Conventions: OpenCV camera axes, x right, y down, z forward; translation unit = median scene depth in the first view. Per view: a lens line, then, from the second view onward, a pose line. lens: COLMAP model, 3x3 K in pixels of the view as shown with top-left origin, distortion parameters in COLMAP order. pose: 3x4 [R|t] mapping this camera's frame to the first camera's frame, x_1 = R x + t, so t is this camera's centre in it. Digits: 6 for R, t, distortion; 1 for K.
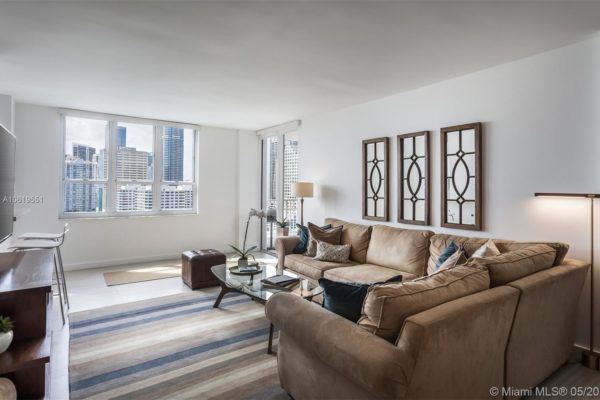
lens RADIAL K [[334.6, 0, 301.2], [0, 334.6, 184.9], [0, 0, 1]] dist [0.005700, 0.003395]
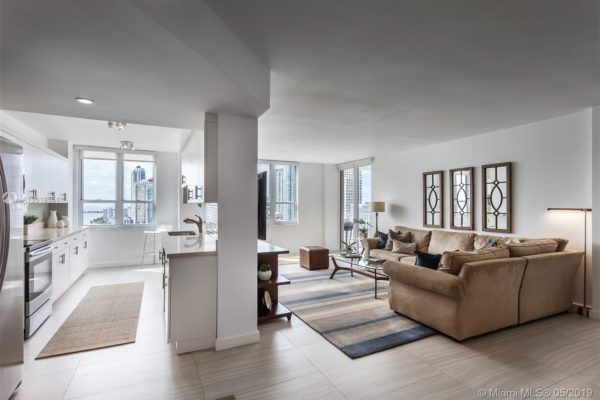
lens RADIAL K [[295.2, 0, 296.5], [0, 295.2, 205.6], [0, 0, 1]] dist [0.016321, -0.000922]
pose [[0.985772, -0.005028, -0.168011, -0.183589], [0.006424, 0.999949, 0.007767, -0.004754], [0.167964, -0.008736, 0.985754, -0.464793]]
